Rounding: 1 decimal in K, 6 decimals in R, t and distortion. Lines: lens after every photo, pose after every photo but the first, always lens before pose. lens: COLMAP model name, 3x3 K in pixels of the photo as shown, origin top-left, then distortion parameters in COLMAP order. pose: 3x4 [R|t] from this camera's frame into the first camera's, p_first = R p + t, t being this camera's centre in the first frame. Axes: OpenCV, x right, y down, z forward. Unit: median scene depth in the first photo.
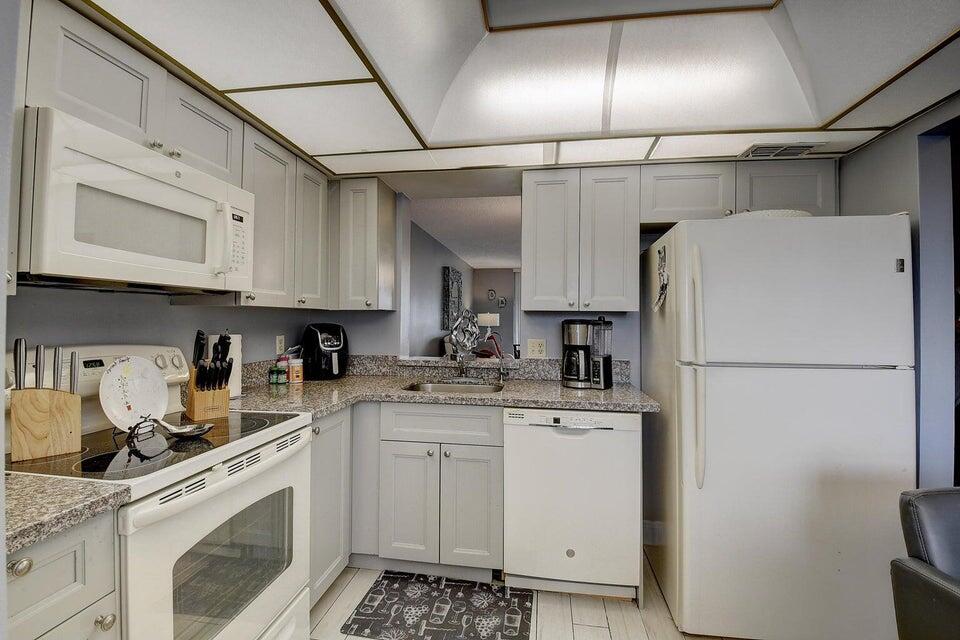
lens RADIAL K [[428.5, 0, 478.5], [0, 428.5, 312.4], [0, 0, 1]] dist [-0.001907, -0.000406]
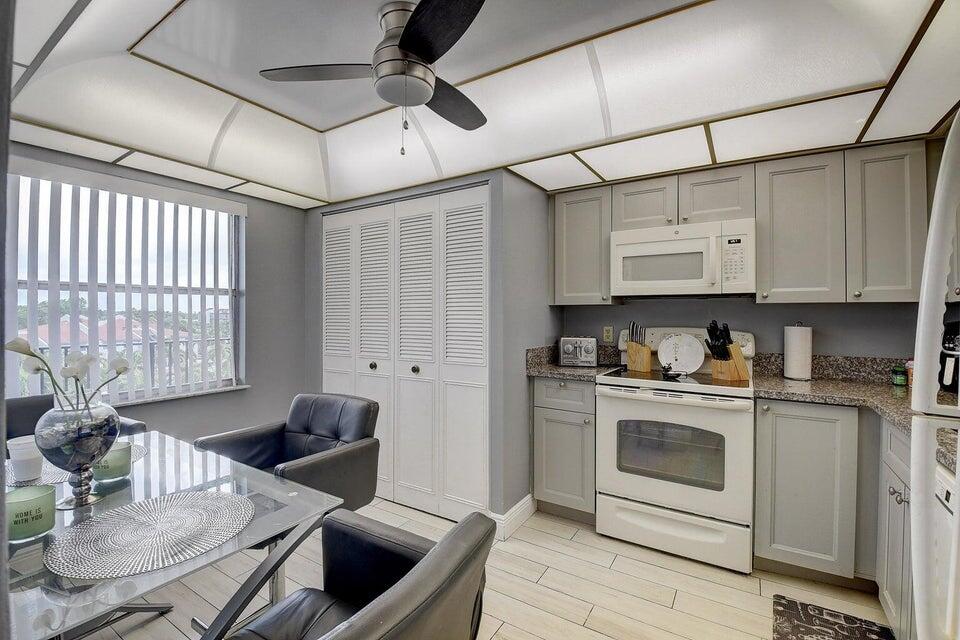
lens RADIAL K [[428.5, 0, 477.2], [0, 428.5, 317.8], [0, 0, 1]] dist [-0.001907, -0.000406]
pose [[-0.390379, -0.003983, -0.920646, 1.071833], [0.003767, 0.999975, -0.005923, 0.036069], [0.920647, -0.005780, -0.390354, 0.778048]]
